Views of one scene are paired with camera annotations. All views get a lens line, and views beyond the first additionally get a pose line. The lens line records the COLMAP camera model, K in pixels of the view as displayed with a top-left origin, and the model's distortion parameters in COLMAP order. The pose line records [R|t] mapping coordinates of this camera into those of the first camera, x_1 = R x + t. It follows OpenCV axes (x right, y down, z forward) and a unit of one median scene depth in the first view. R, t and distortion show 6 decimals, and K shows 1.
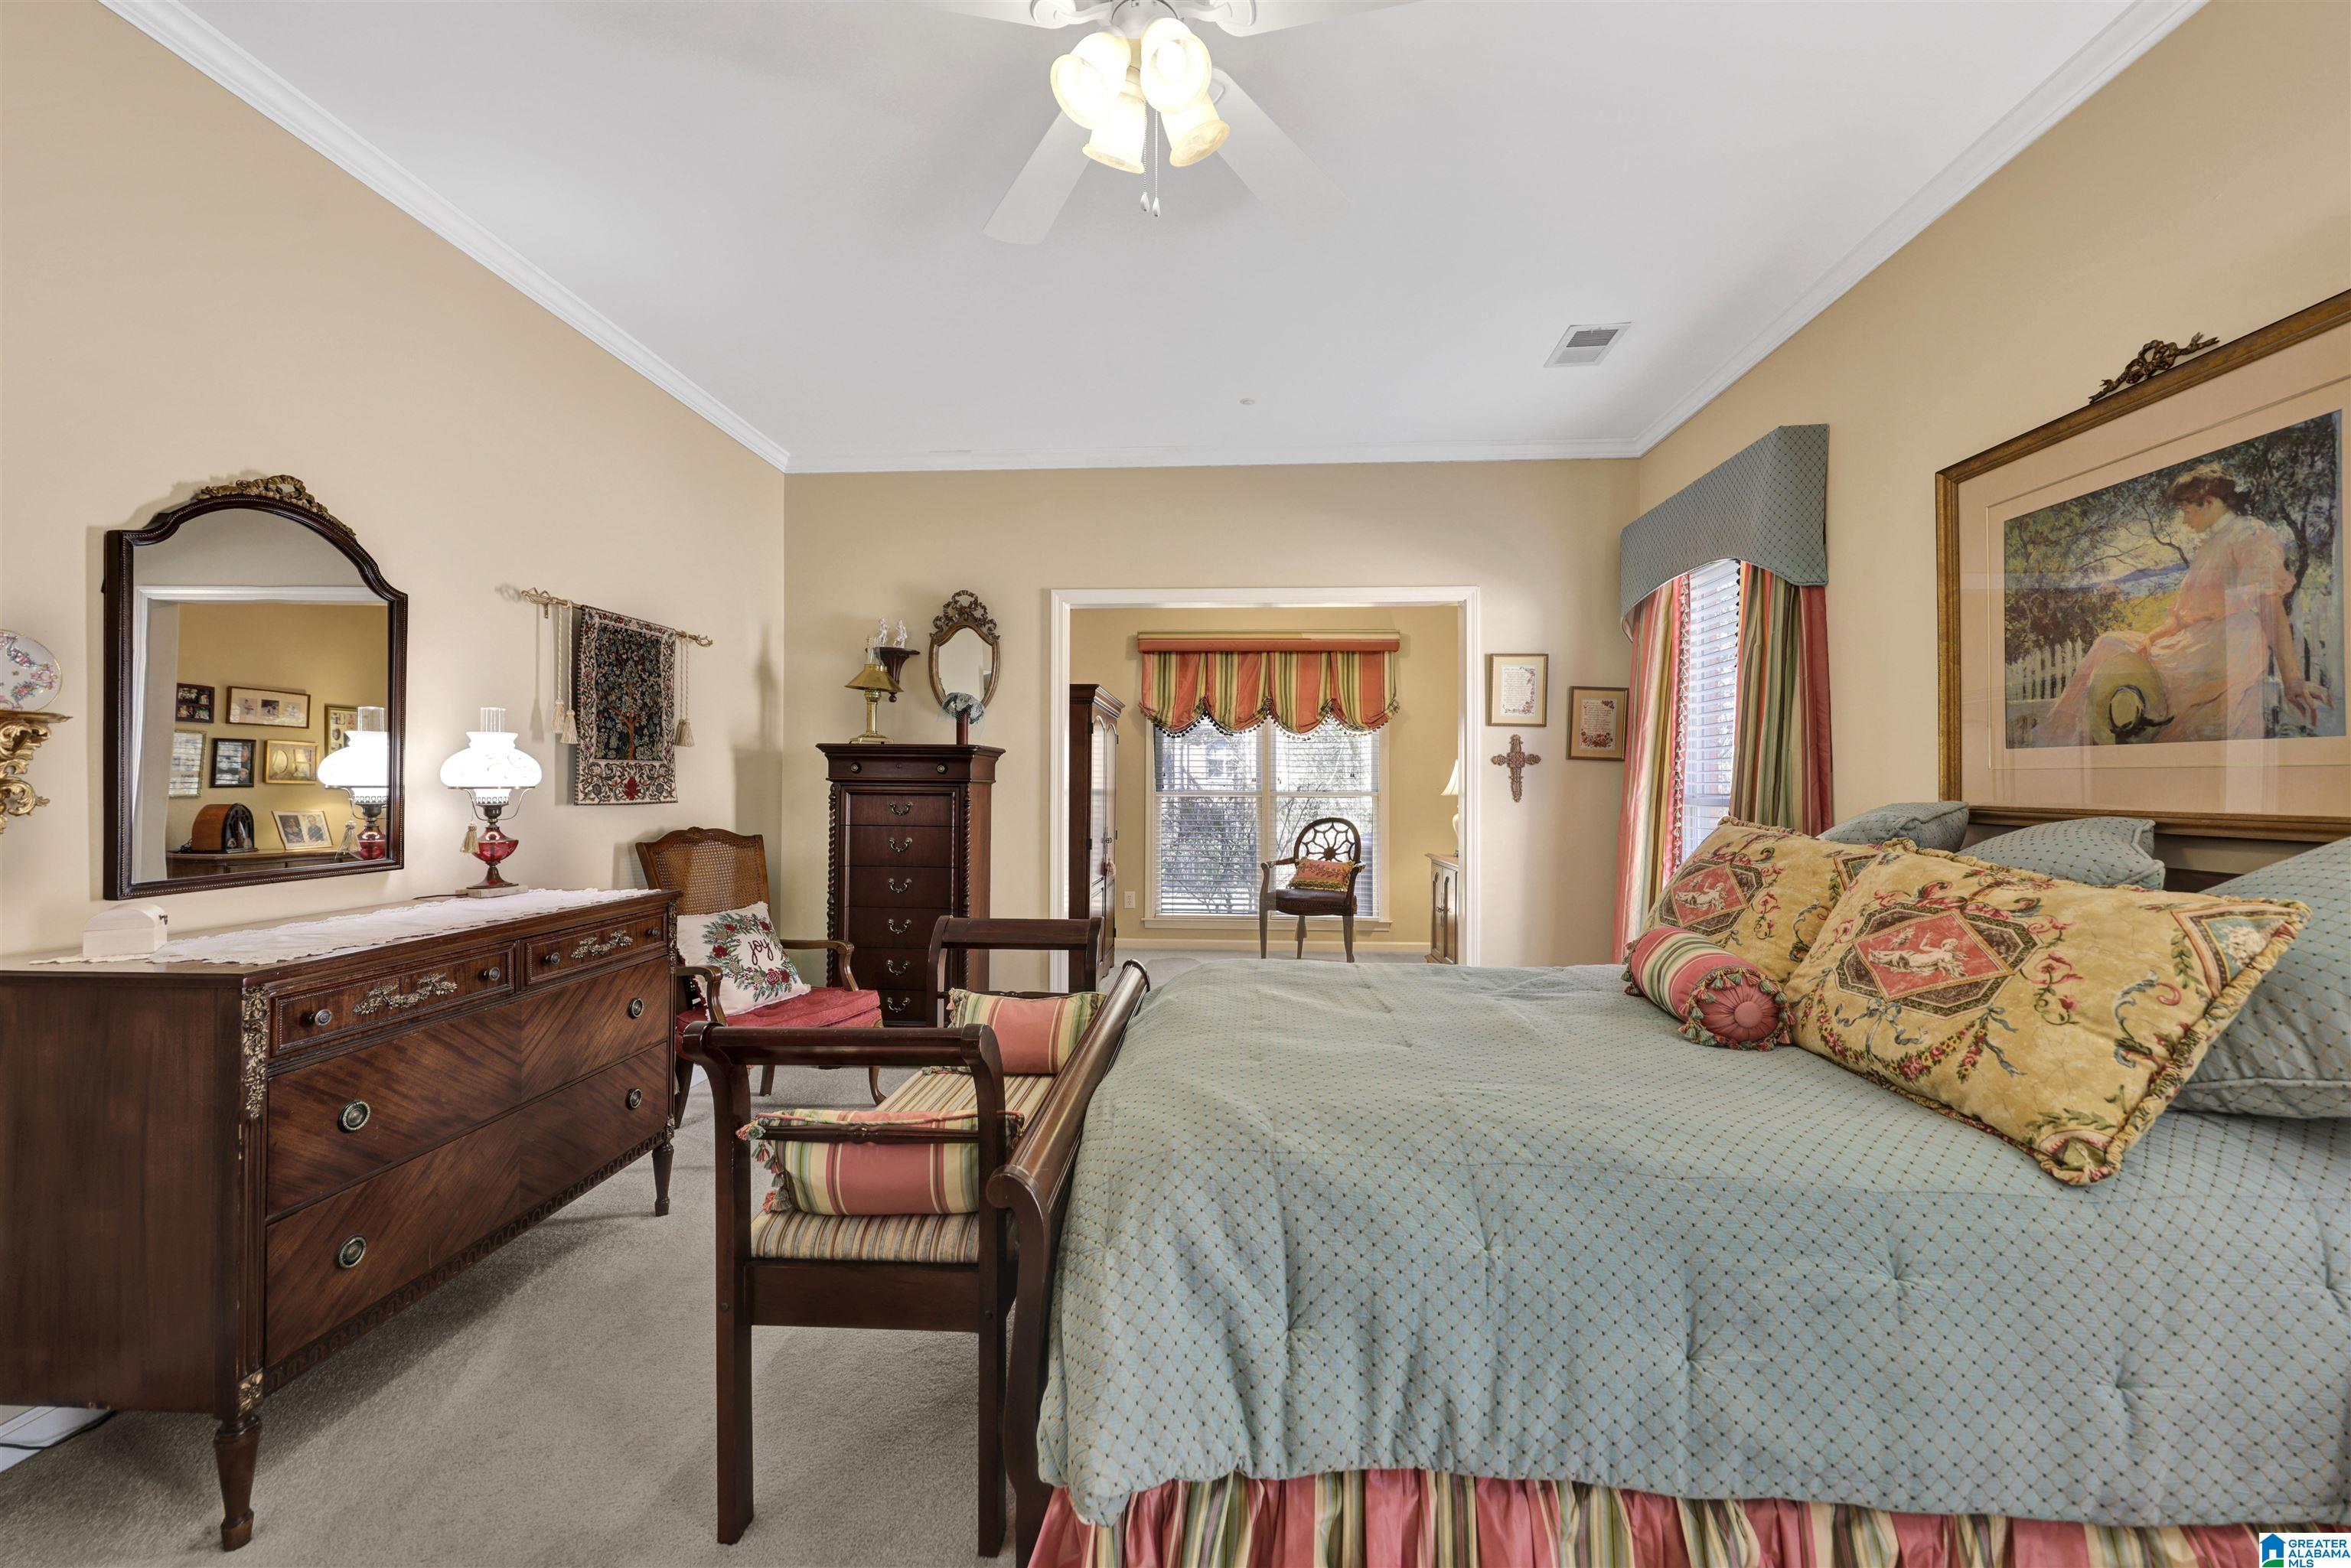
lens RADIAL K [[880.6, 0, 1175.5], [0, 880.6, 784.0], [0, 0, 1]] dist [0.006856, -0.004537]
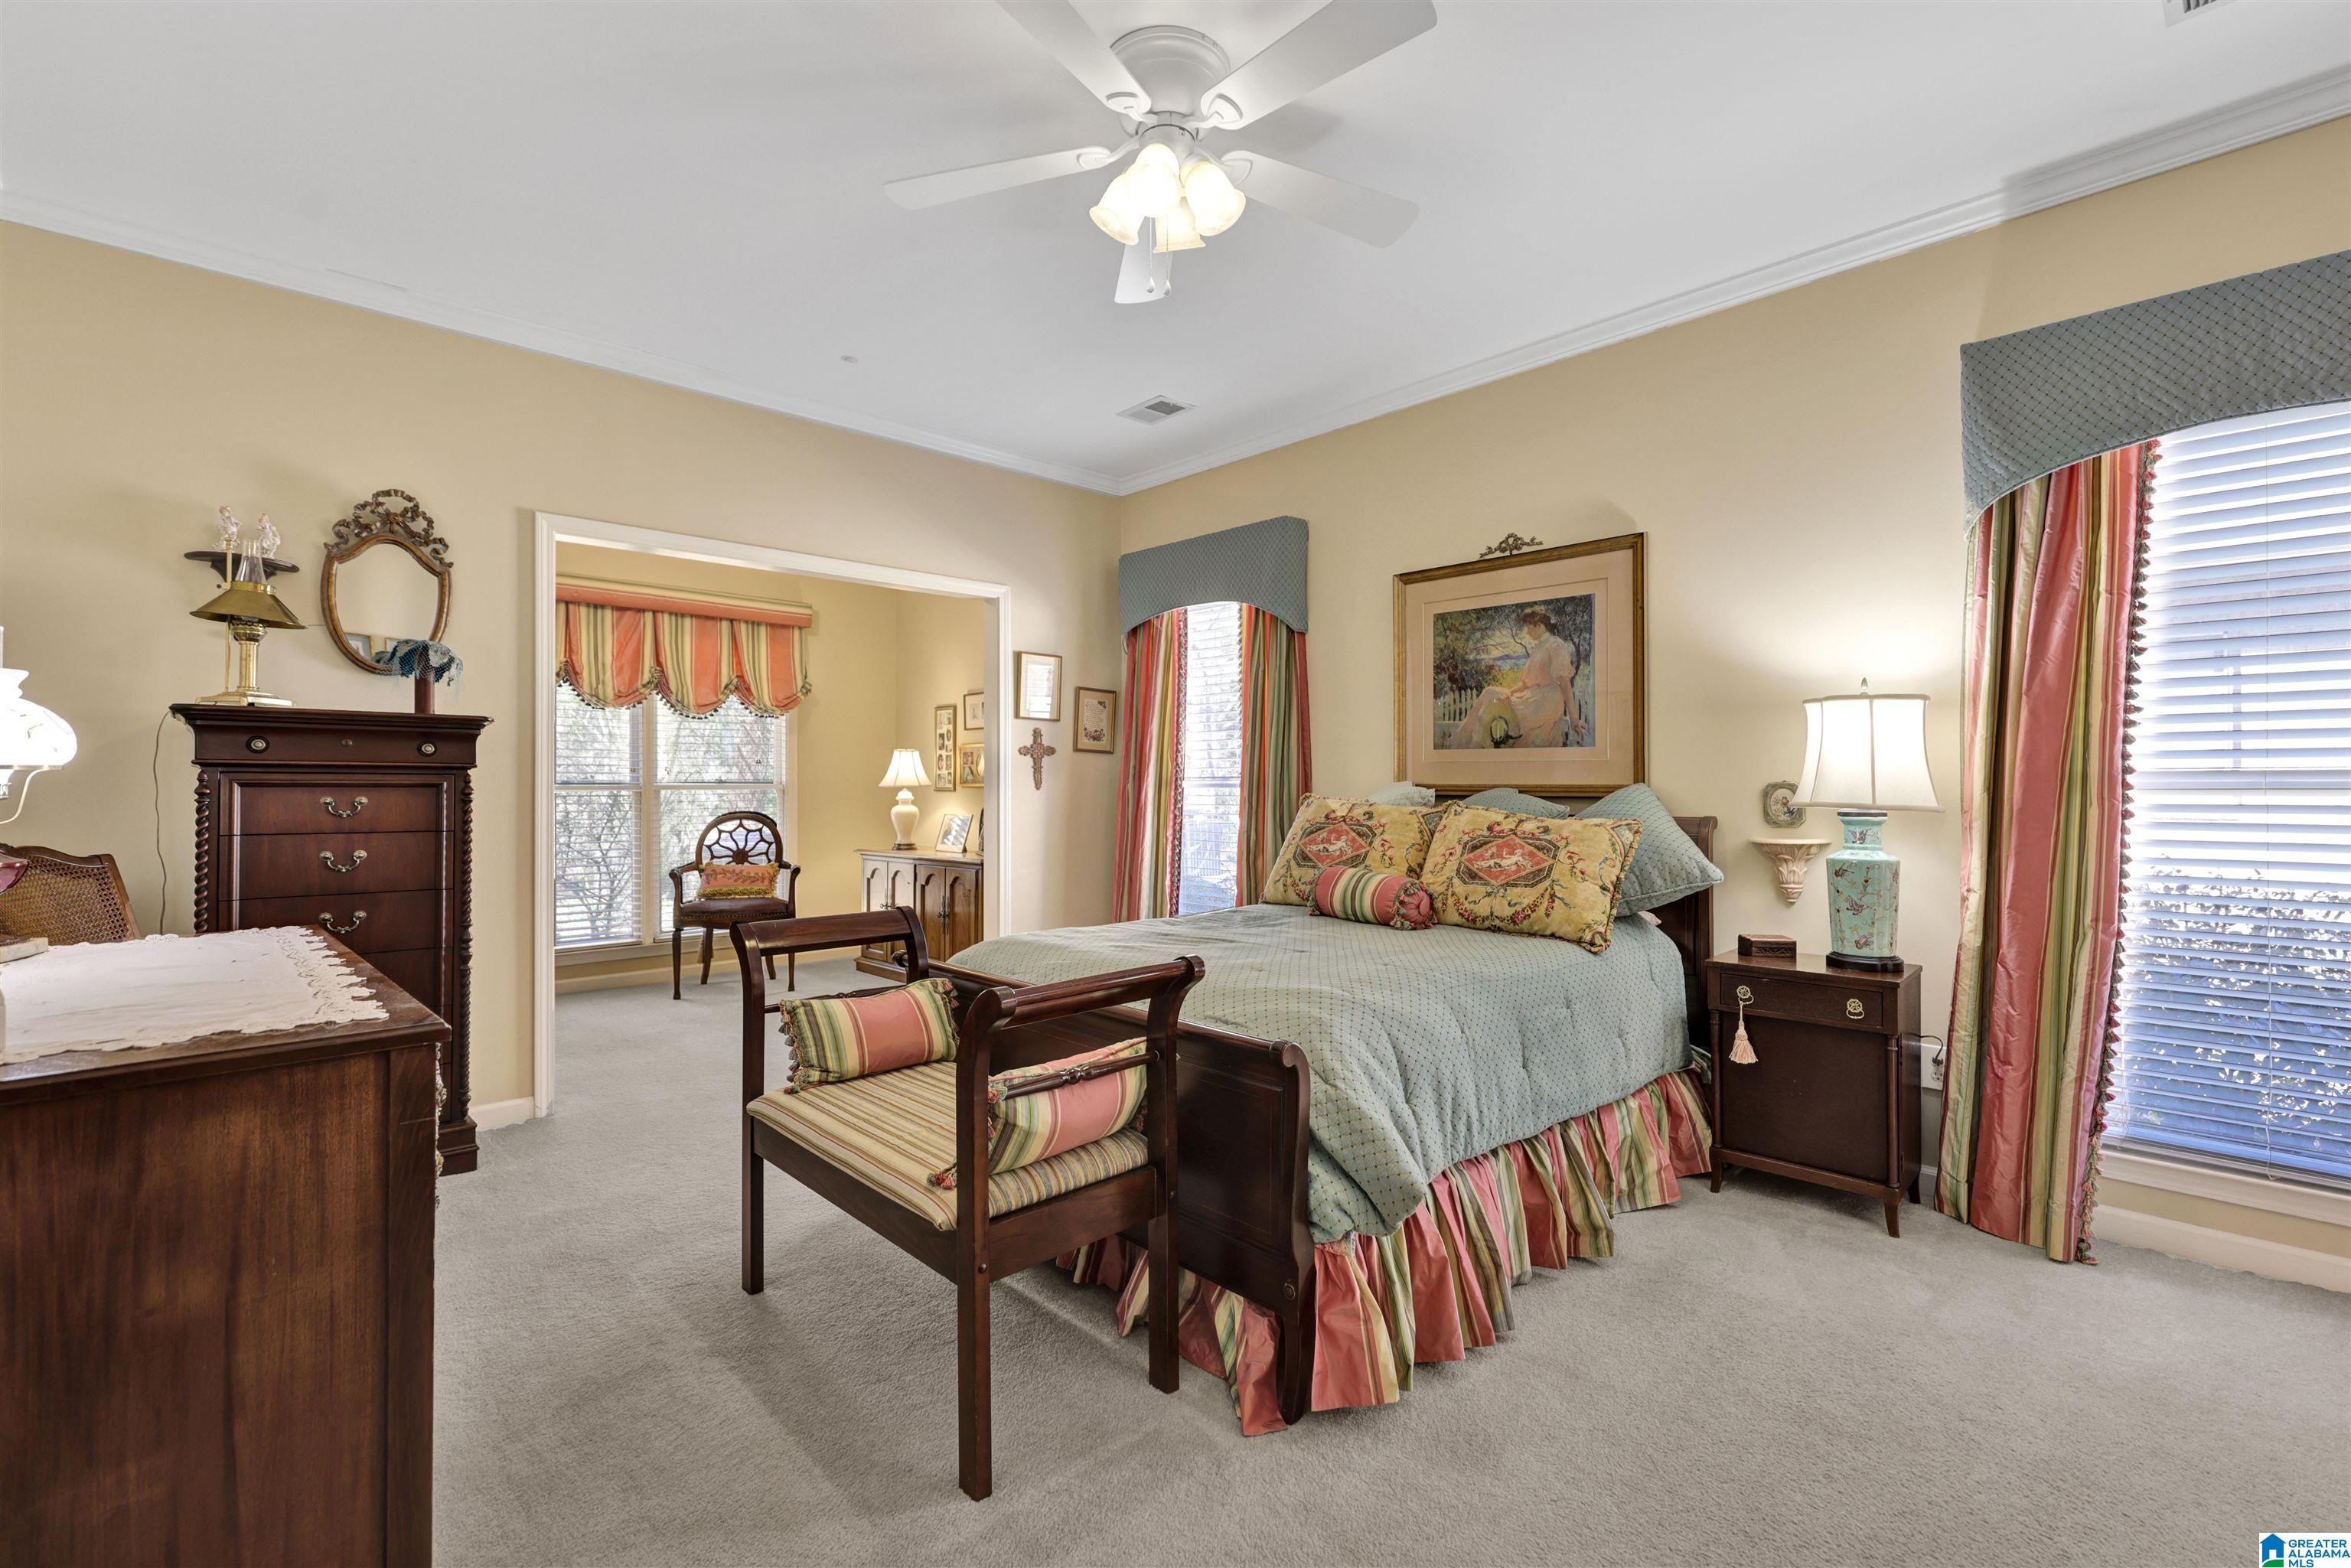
lens RADIAL K [[1038.5, 0, 1162.9], [0, 1038.5, 779.5], [0, 0, 1]] dist [0.028029, -0.021316]
pose [[0.690776, -0.001323, 0.723067, -0.894834], [0.001976, 0.999998, -0.000059, 0.016848], [-0.723066, 0.001469, 0.690778, 0.006477]]
